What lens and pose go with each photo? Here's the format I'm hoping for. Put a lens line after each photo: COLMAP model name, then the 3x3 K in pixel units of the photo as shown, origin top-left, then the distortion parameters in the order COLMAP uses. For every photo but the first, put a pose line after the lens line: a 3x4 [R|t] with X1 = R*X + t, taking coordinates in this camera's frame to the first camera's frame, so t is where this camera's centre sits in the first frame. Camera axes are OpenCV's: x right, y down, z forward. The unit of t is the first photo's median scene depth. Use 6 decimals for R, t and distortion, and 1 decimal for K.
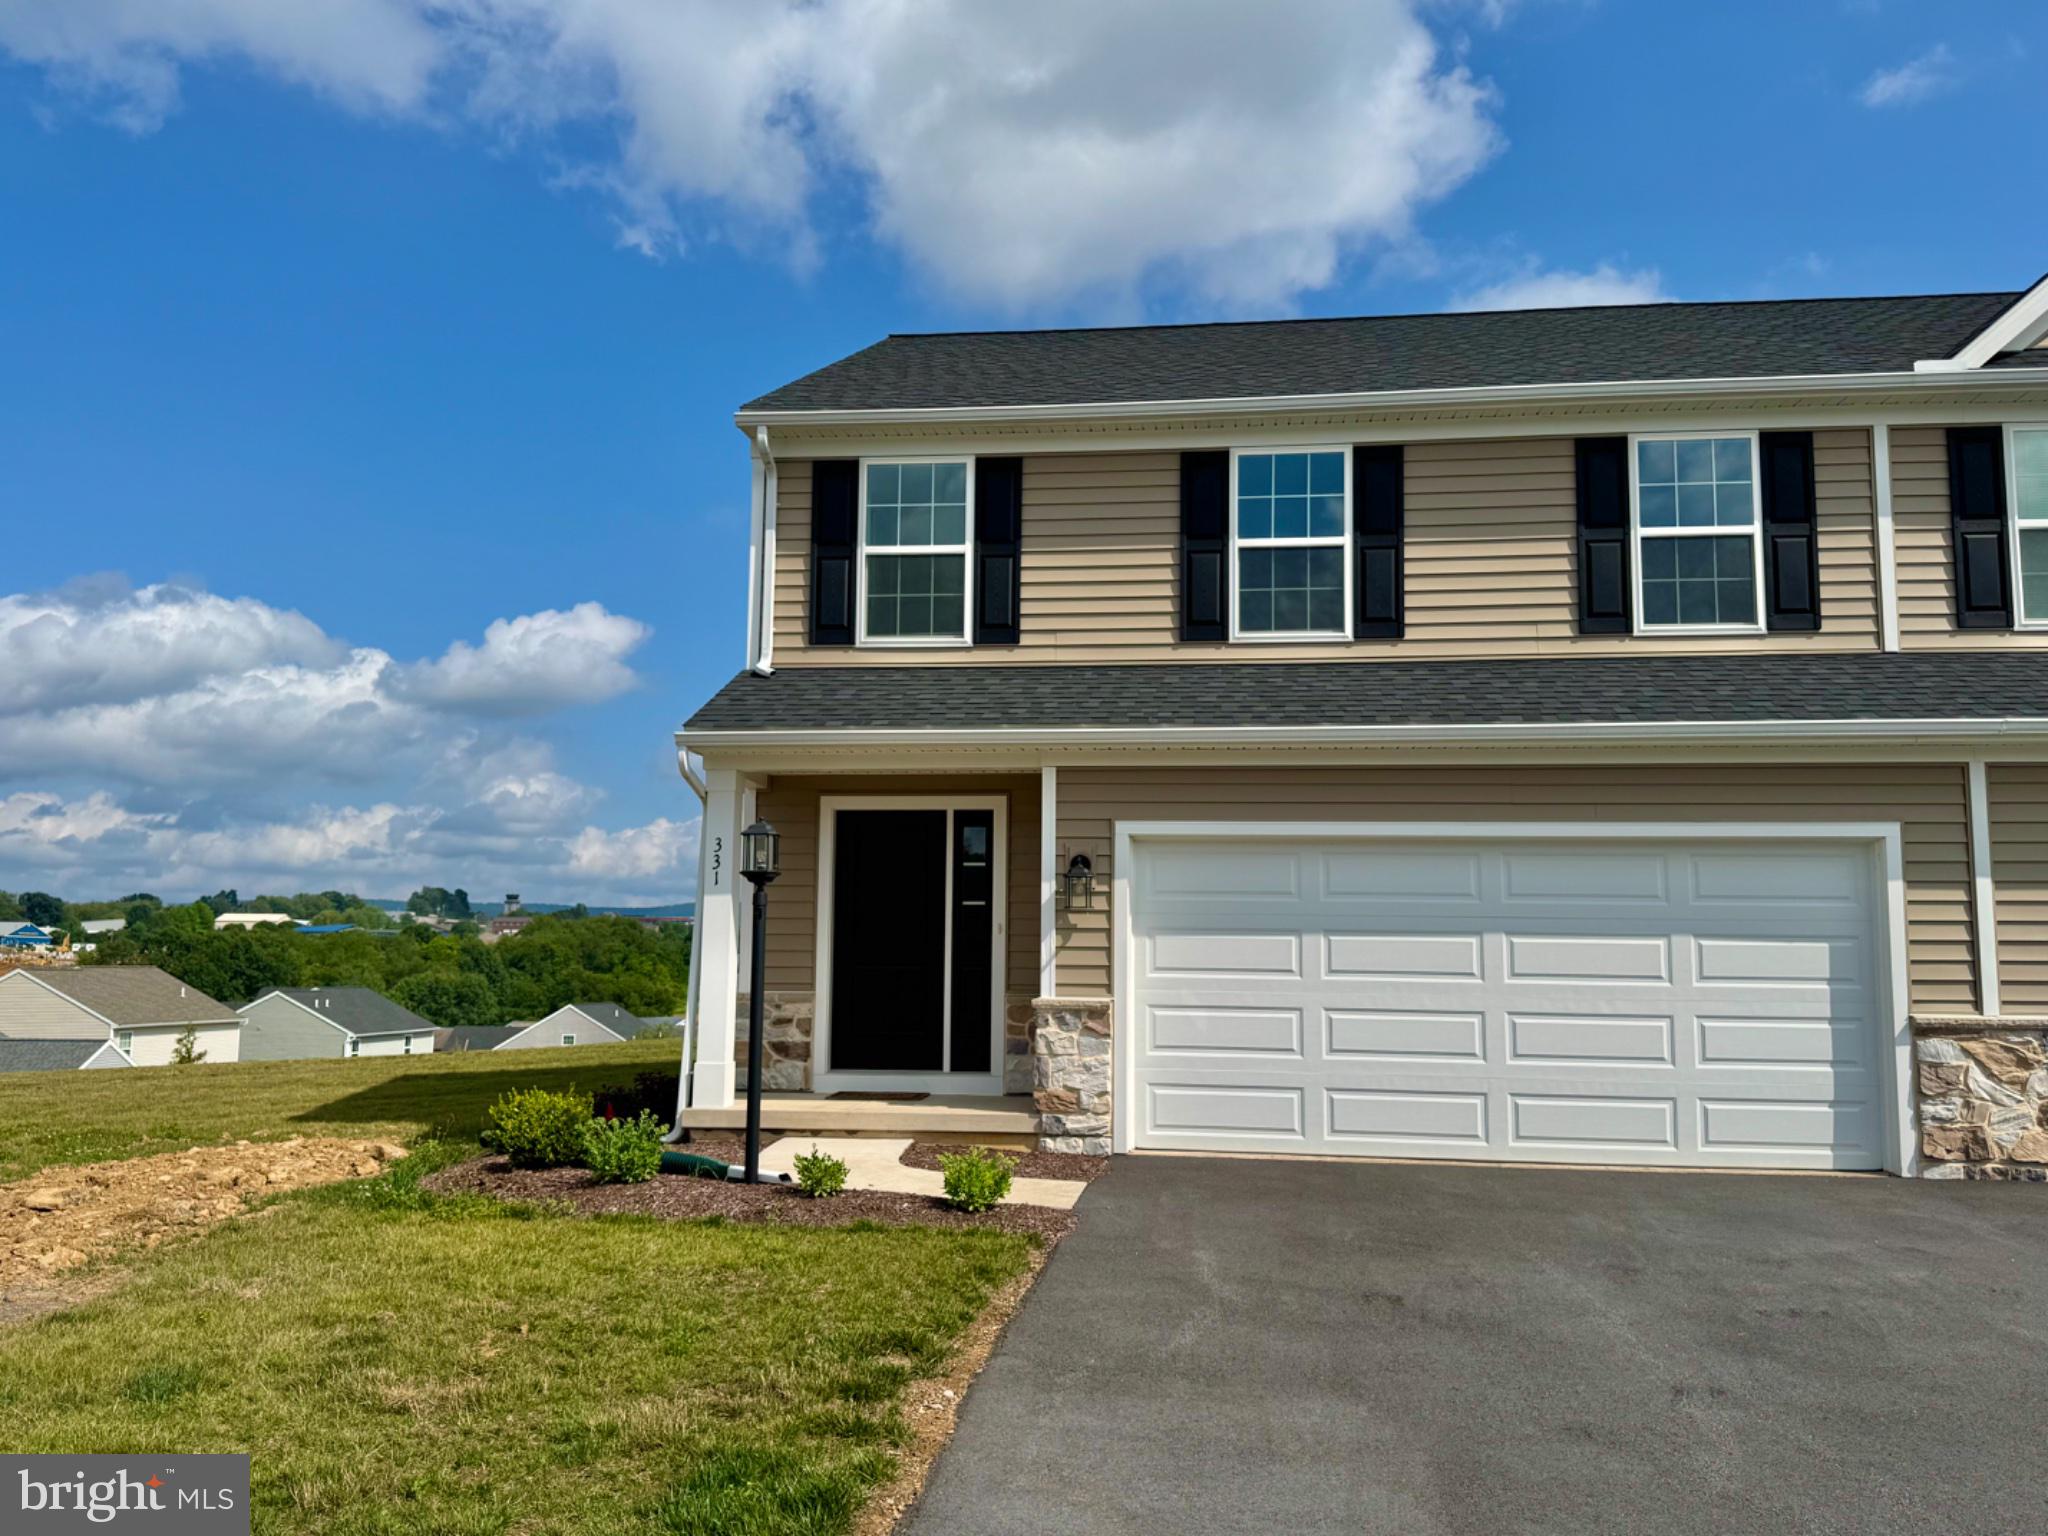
lens RADIAL K [[1585.9, 0, 1046.1], [0, 1585.9, 761.1], [0, 0, 1]] dist [0.076450, -0.097936]
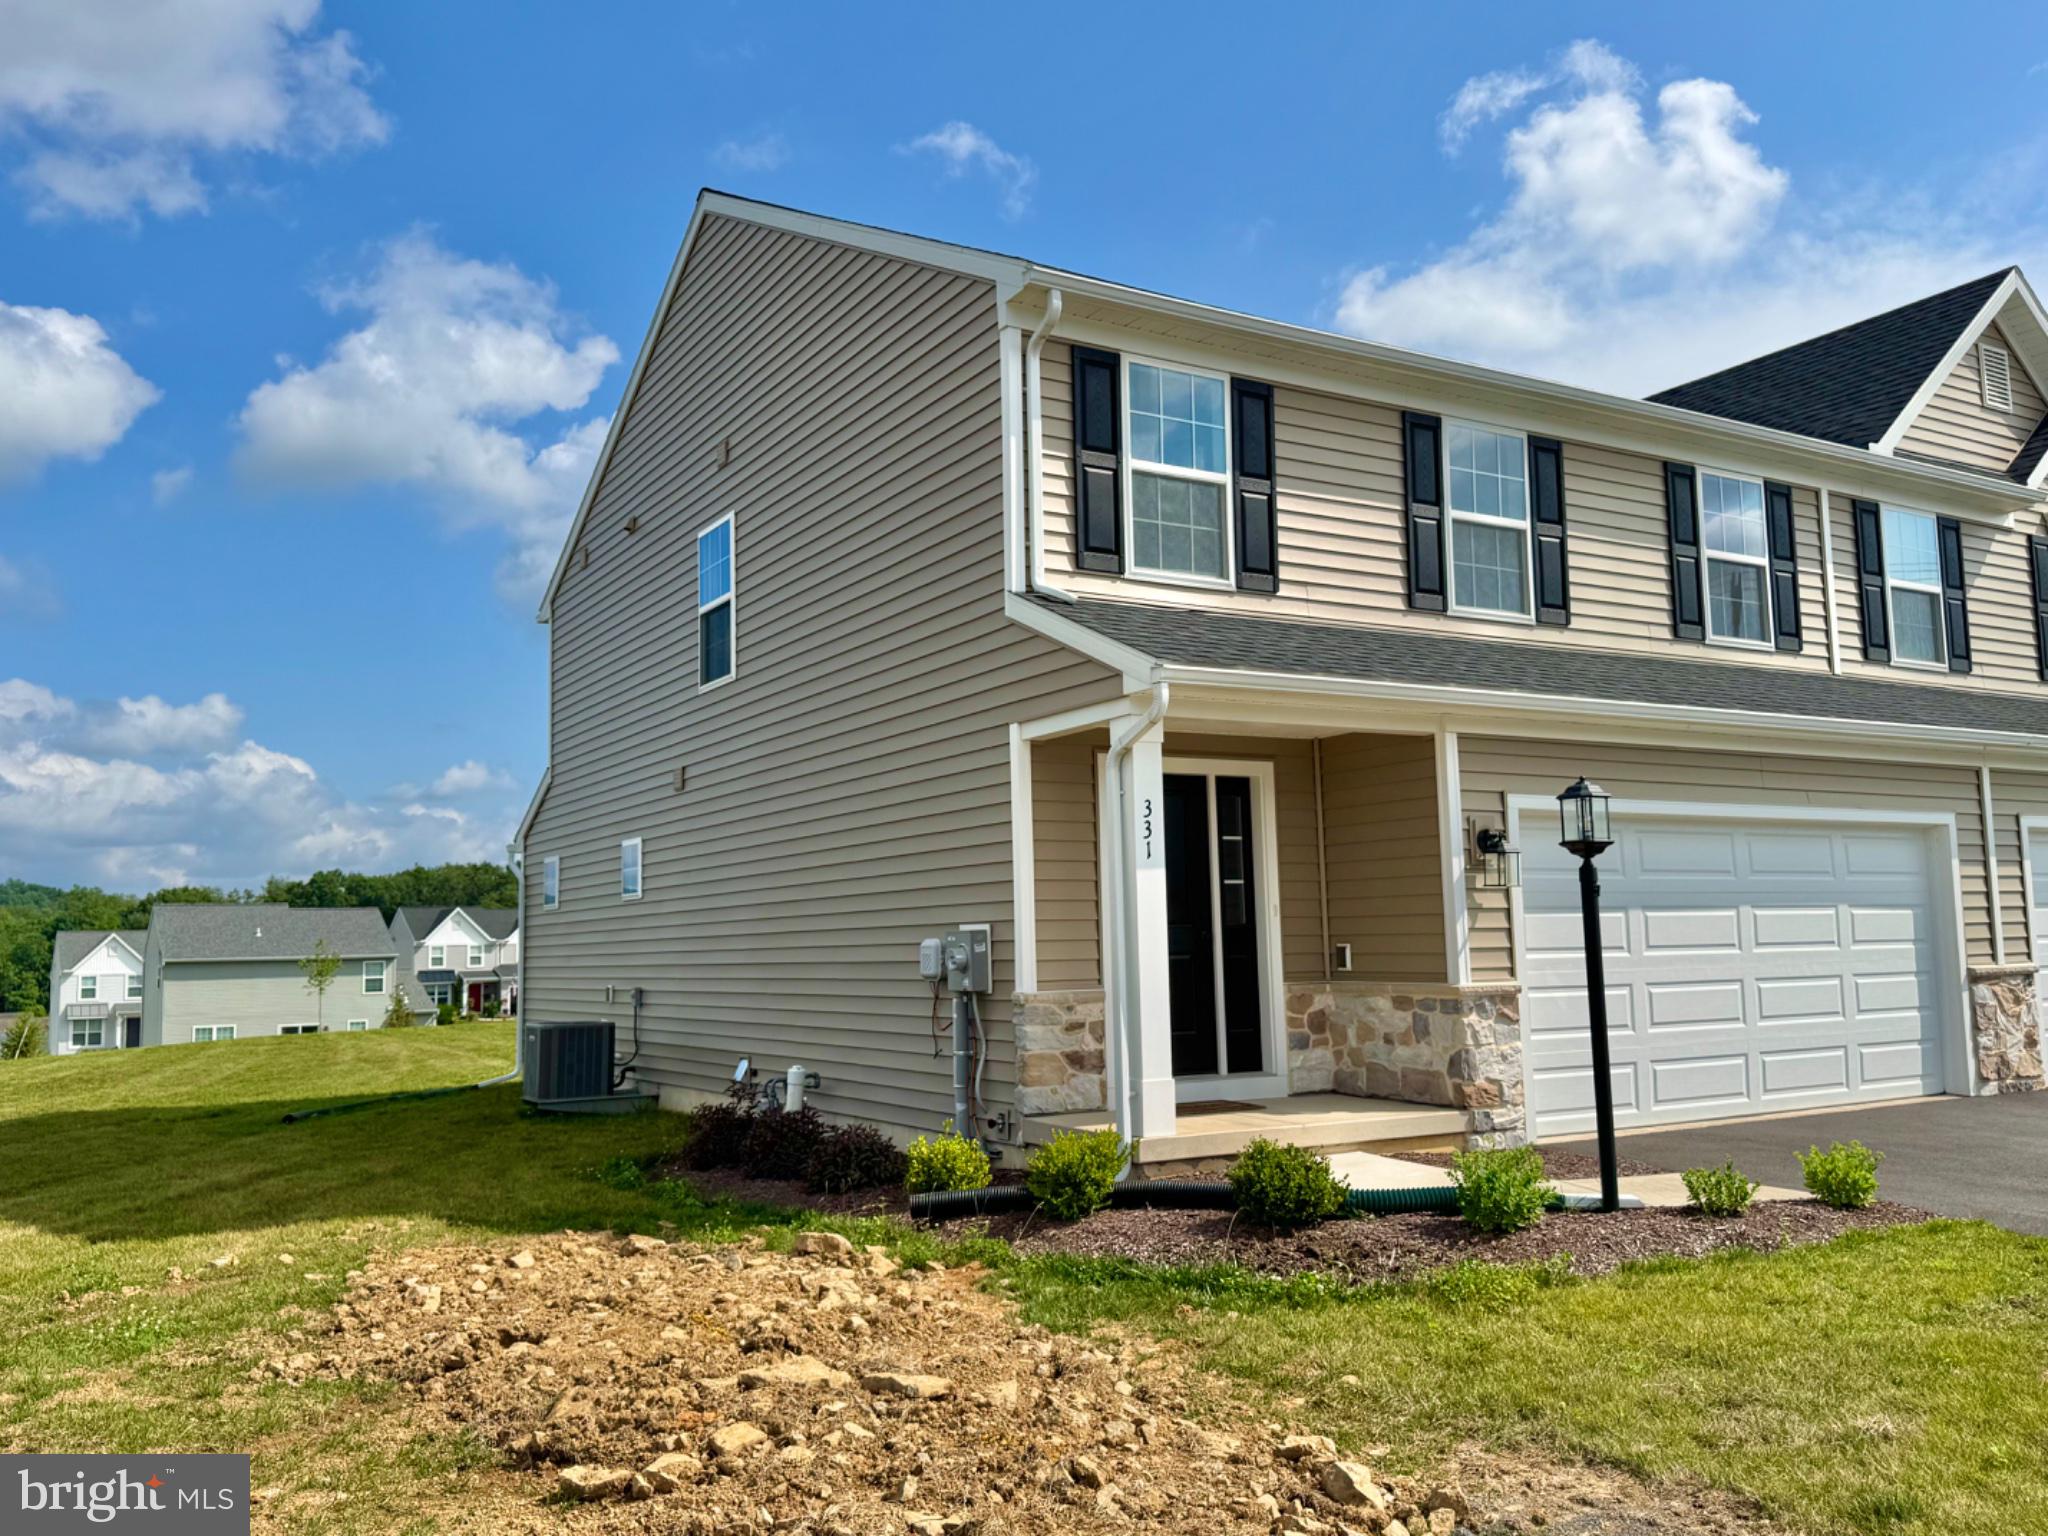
lens RADIAL K [[1585.9, 0, 1007.7], [0, 1585.9, 764.2], [0, 0, 1]] dist [0.076450, -0.097936]
pose [[0.801371, 0.039886, 0.596837, -0.765348], [-0.046128, 0.998924, -0.004821, 0.038402], [-0.596387, -0.023668, 0.802348, 0.416882]]
